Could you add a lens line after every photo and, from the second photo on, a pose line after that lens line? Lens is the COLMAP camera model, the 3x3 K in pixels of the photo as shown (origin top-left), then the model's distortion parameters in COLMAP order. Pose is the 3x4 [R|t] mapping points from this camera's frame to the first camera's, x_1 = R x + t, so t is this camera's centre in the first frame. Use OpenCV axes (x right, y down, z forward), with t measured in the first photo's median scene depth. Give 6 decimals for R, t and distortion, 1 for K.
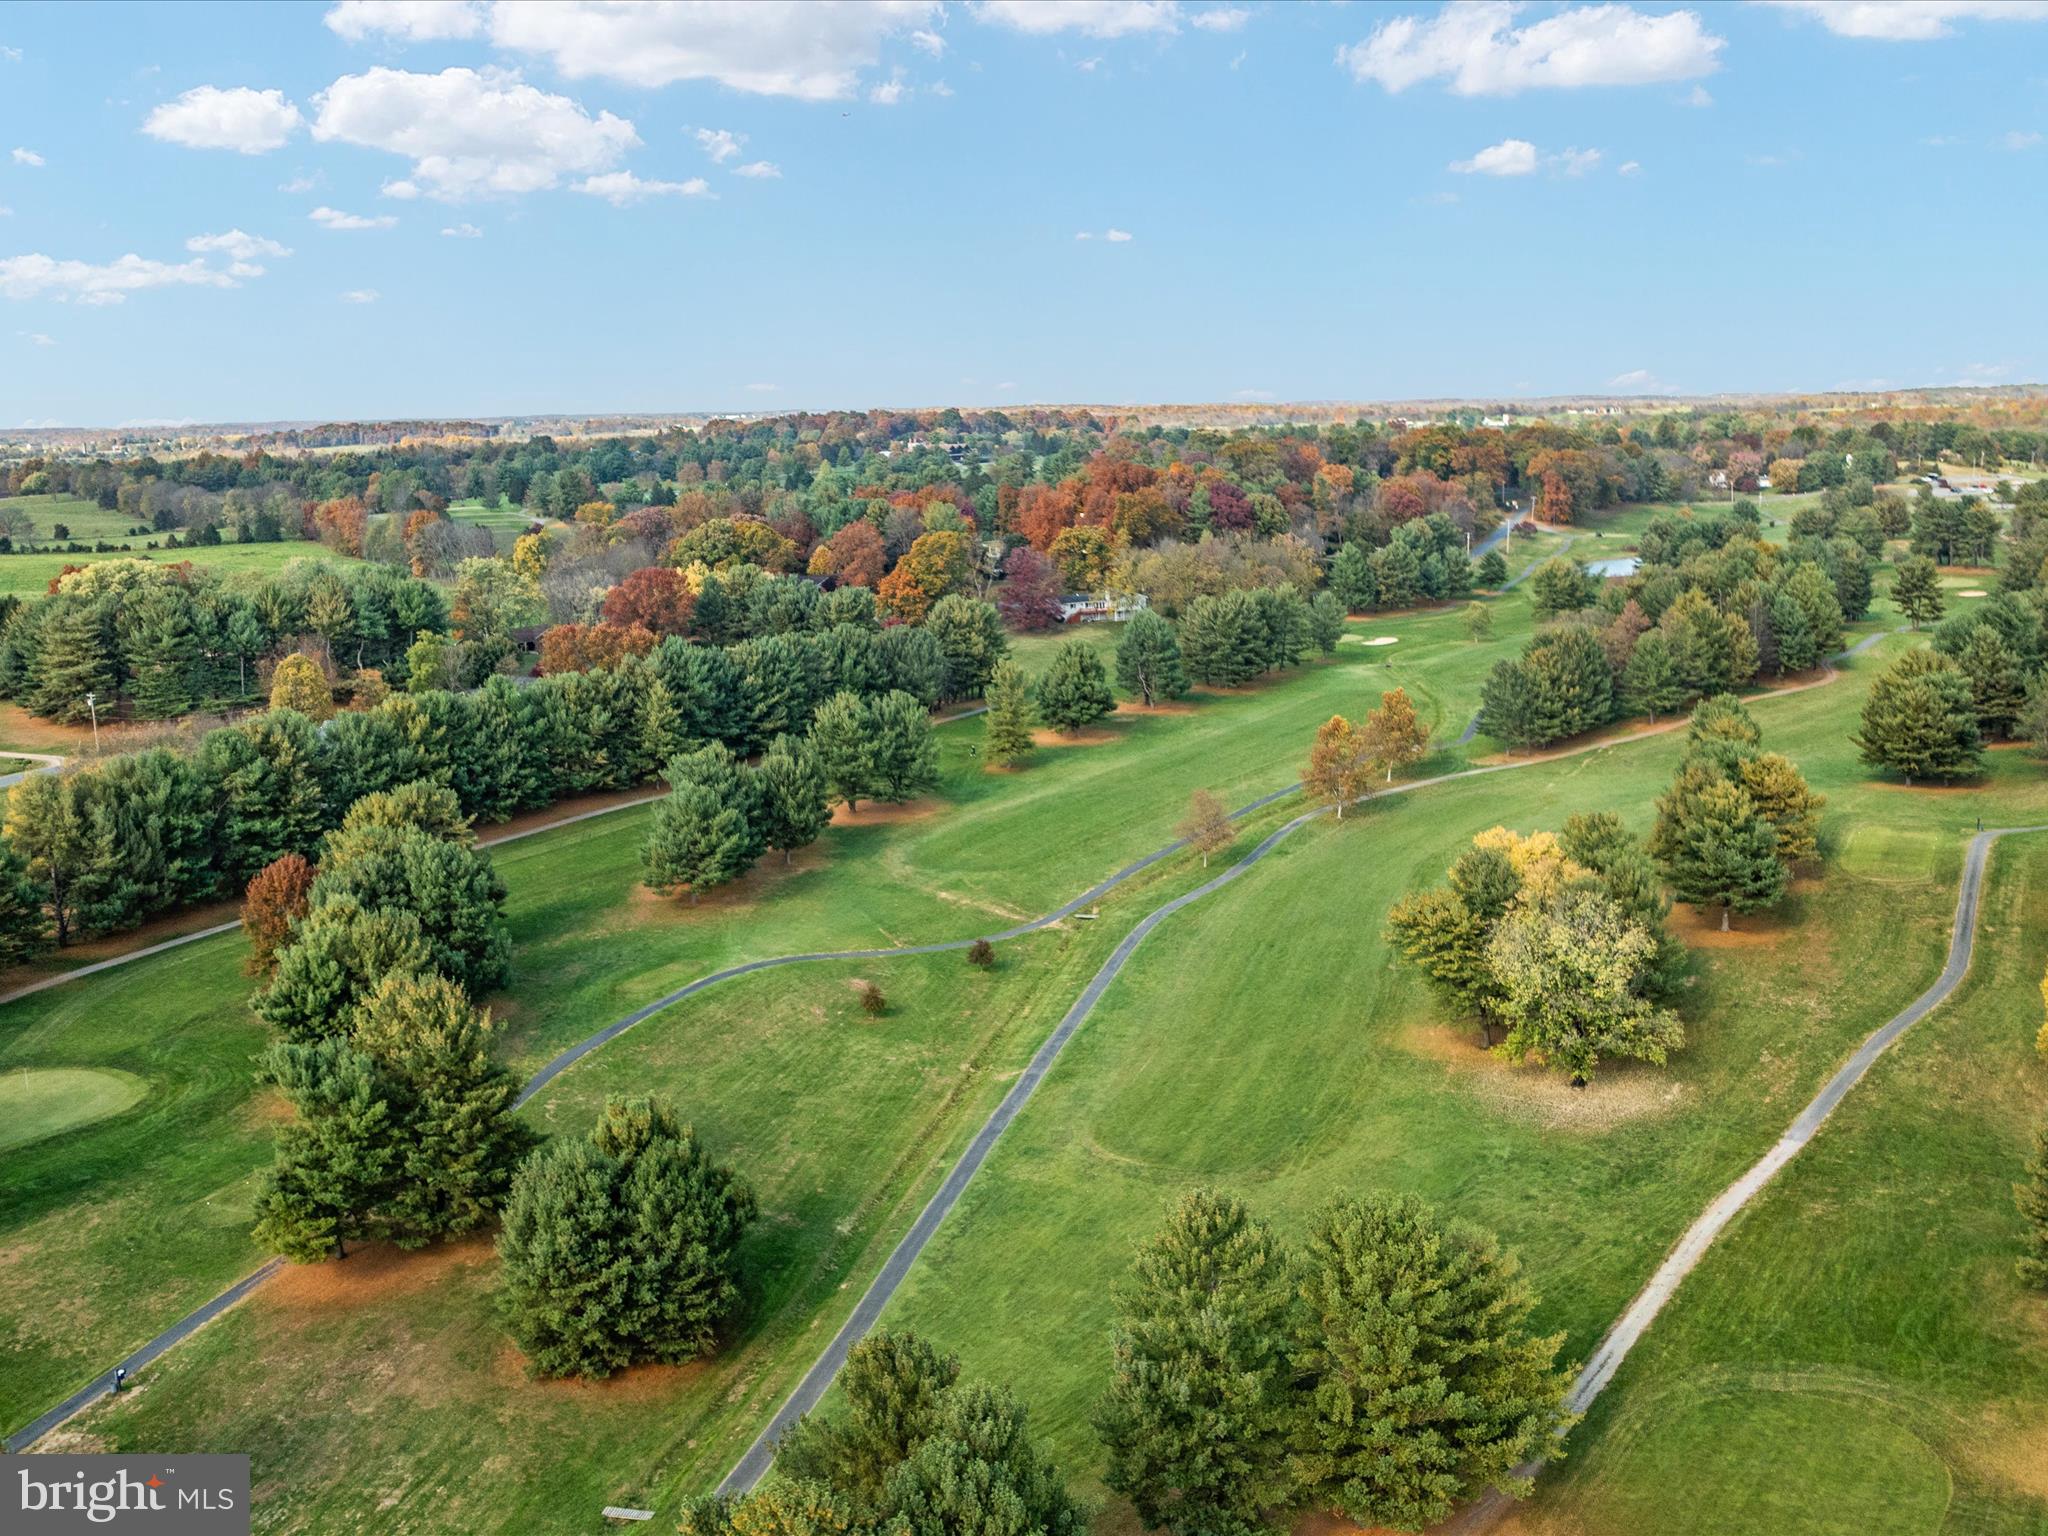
lens RADIAL K [[1937.5, 0, 1026.5], [0, 1937.5, 758.5], [0, 0, 1]] dist [-0.002354, -0.046842]
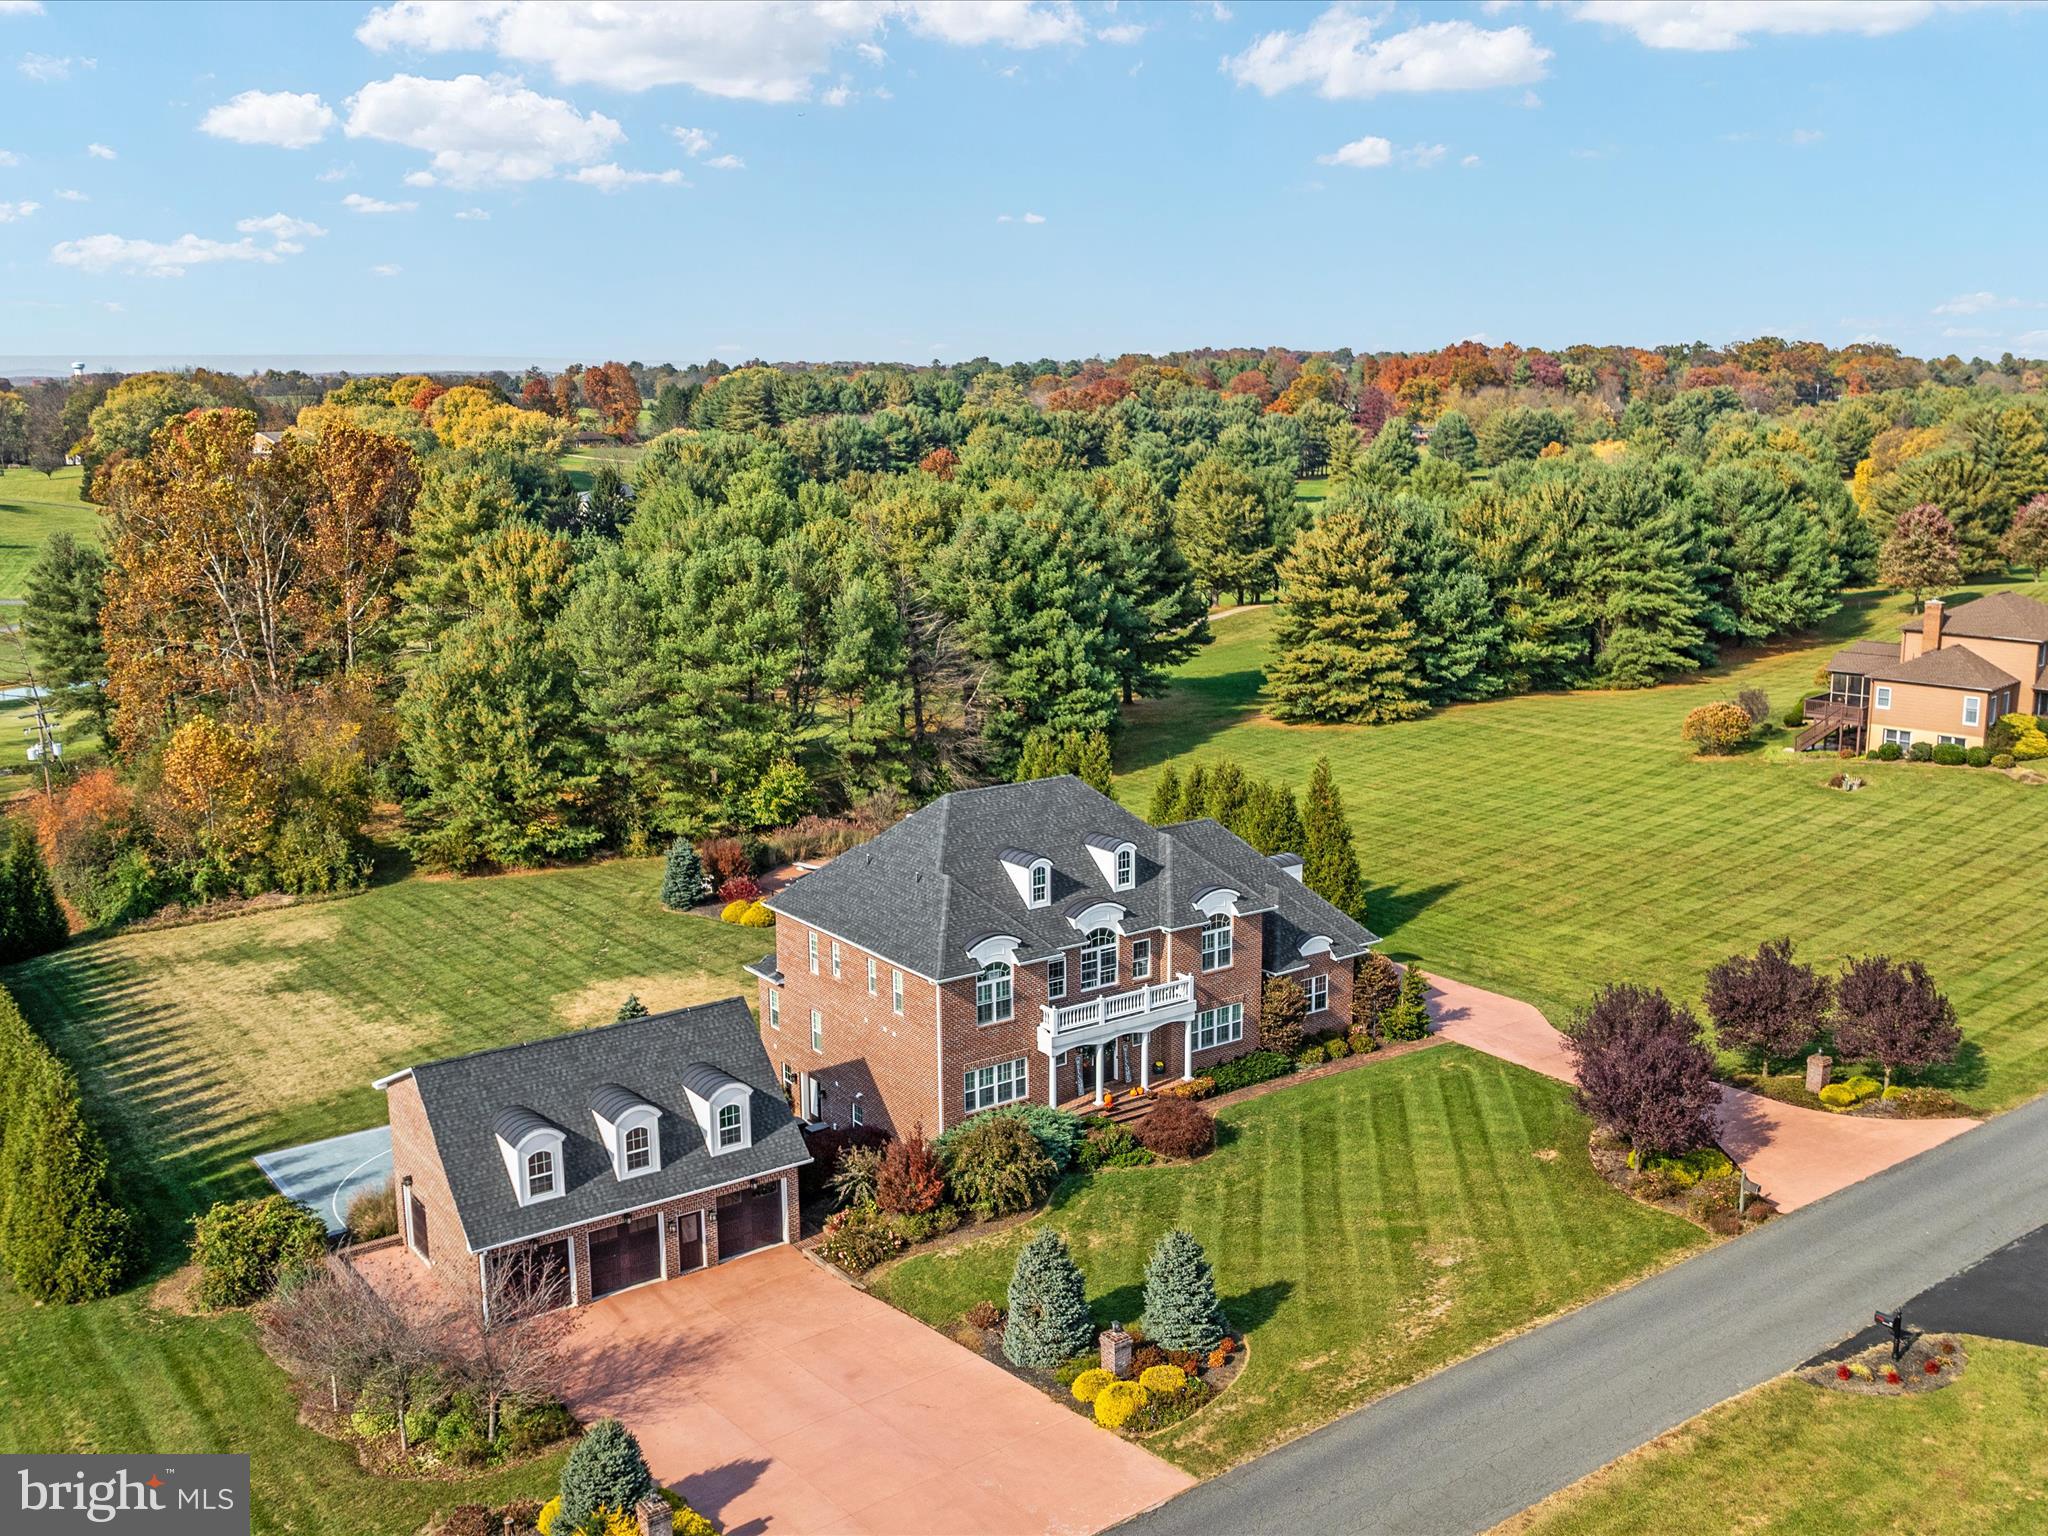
lens RADIAL K [[1937.5, 0, 1026.5], [0, 1937.5, 758.5], [0, 0, 1]] dist [-0.002354, -0.046842]
pose [[0.979523, 0.052012, -0.194500, 0.051430], [-0.048785, 0.998581, 0.021347, 0.182971], [0.195335, -0.011421, 0.980670, -0.506710]]
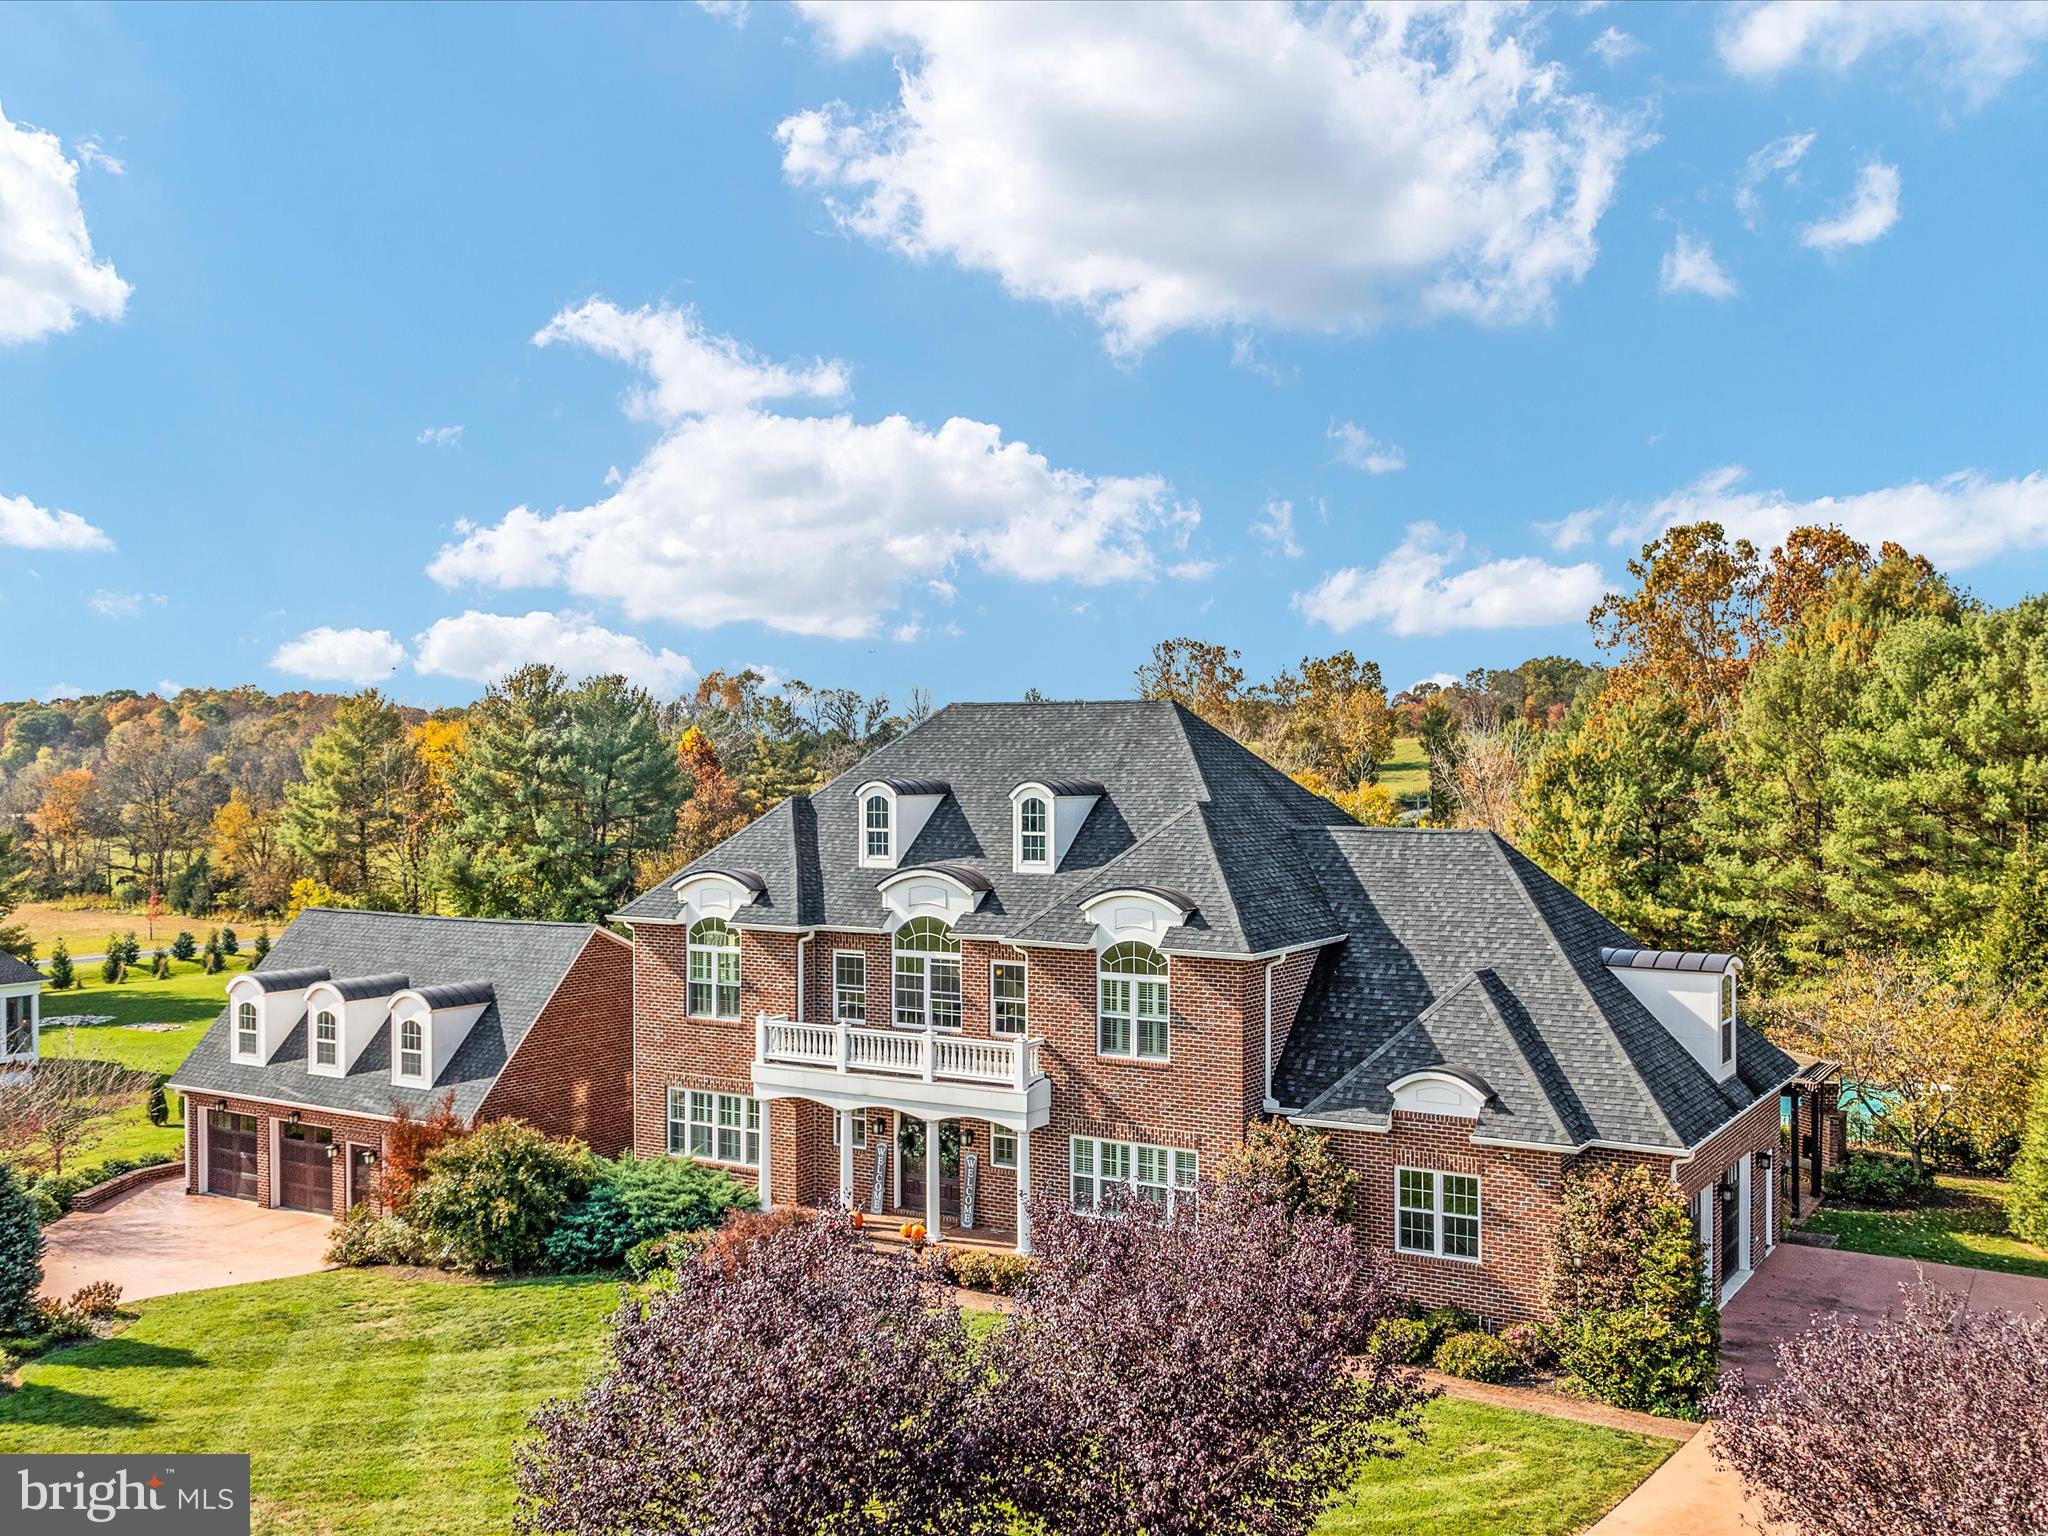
lens RADIAL K [[1937.5, 0, 1026.5], [0, 1937.5, 758.5], [0, 0, 1]] dist [-0.002354, -0.046842]
pose [[0.183602, 0.022781, -0.982737, 0.138774], [-0.181317, 0.983362, -0.011079, 0.196858], [0.966134, 0.180221, 0.184678, -0.308374]]
